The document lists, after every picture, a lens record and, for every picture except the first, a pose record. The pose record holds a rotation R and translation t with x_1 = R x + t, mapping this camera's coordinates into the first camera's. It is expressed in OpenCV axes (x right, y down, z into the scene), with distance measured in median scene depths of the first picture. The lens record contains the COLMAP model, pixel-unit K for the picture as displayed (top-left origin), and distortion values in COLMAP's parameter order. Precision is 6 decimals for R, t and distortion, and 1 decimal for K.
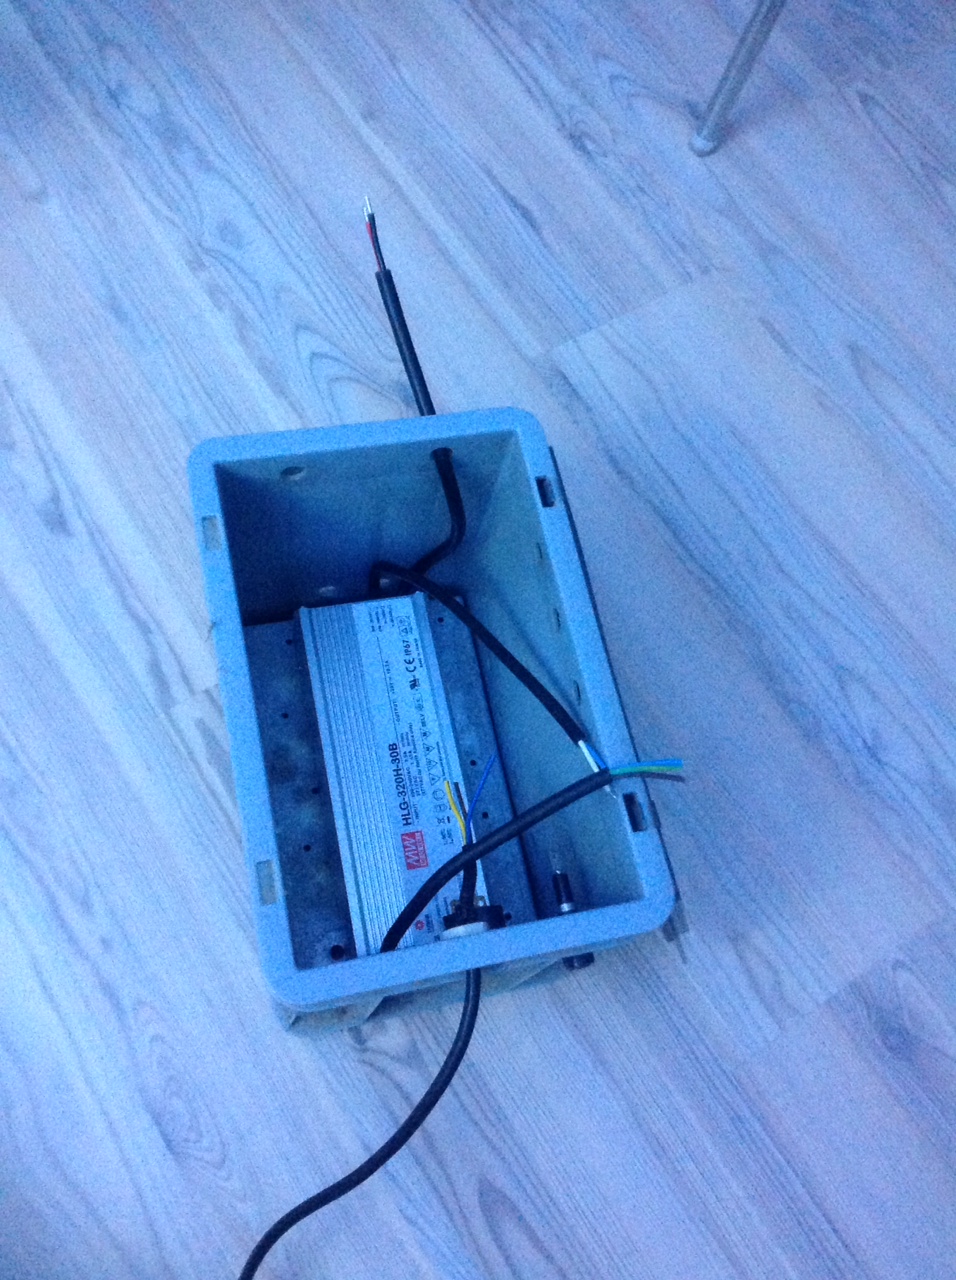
lens RADIAL K [[1249.8, 0, 478.0], [0, 1249.8, 640.0], [0, 0, 1]] dist [0.141255, -0.342250]
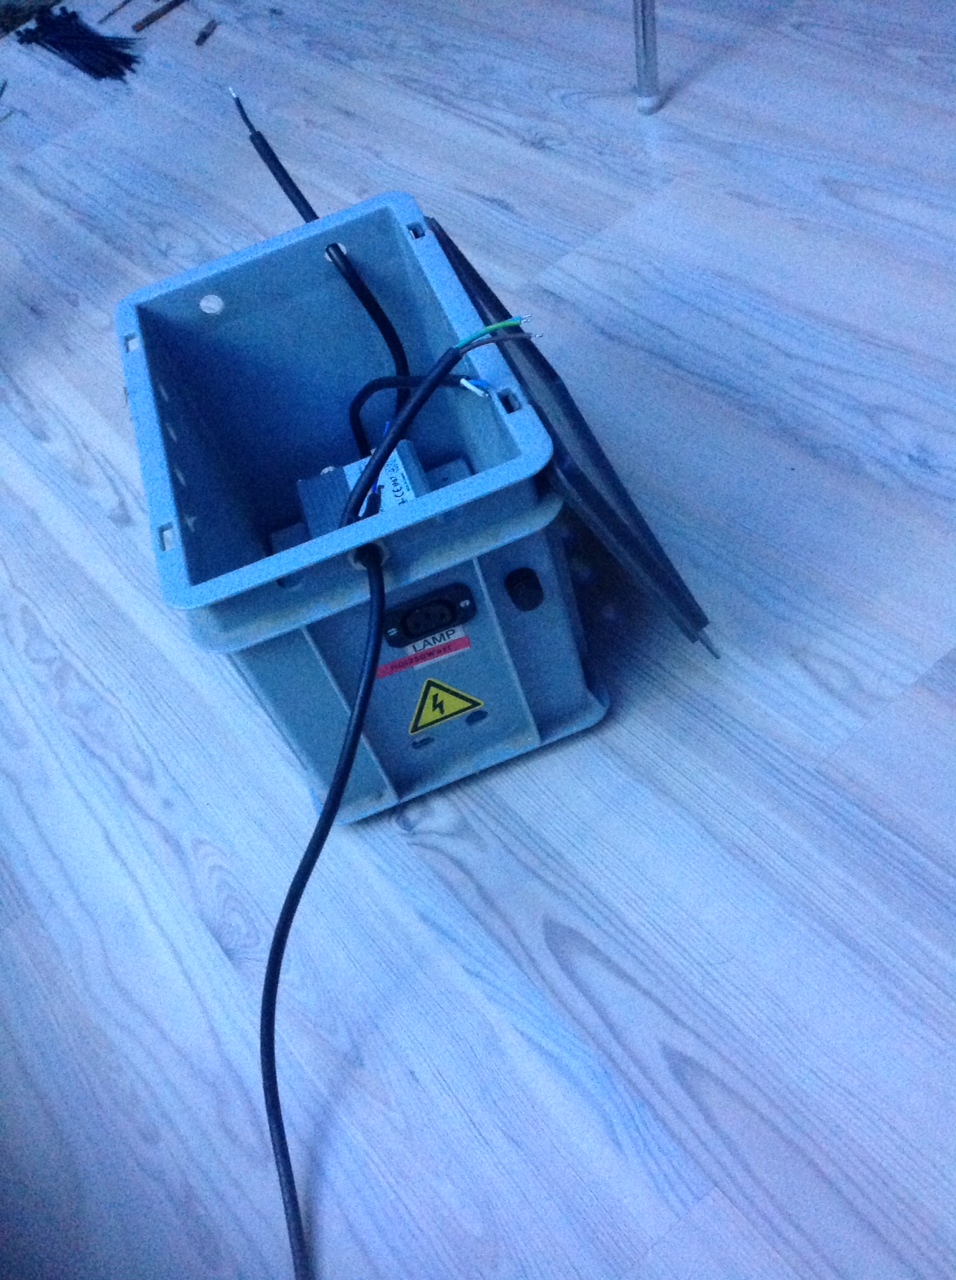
lens RADIAL K [[1249.8, 0, 478.0], [0, 1249.8, 640.0], [0, 0, 1]] dist [0.141255, -0.342250]
pose [[0.921150, -0.304889, -0.241923, 0.215141], [0.214026, 0.915959, -0.339429, 0.486057], [0.325079, 0.260888, 0.908989, 0.101665]]
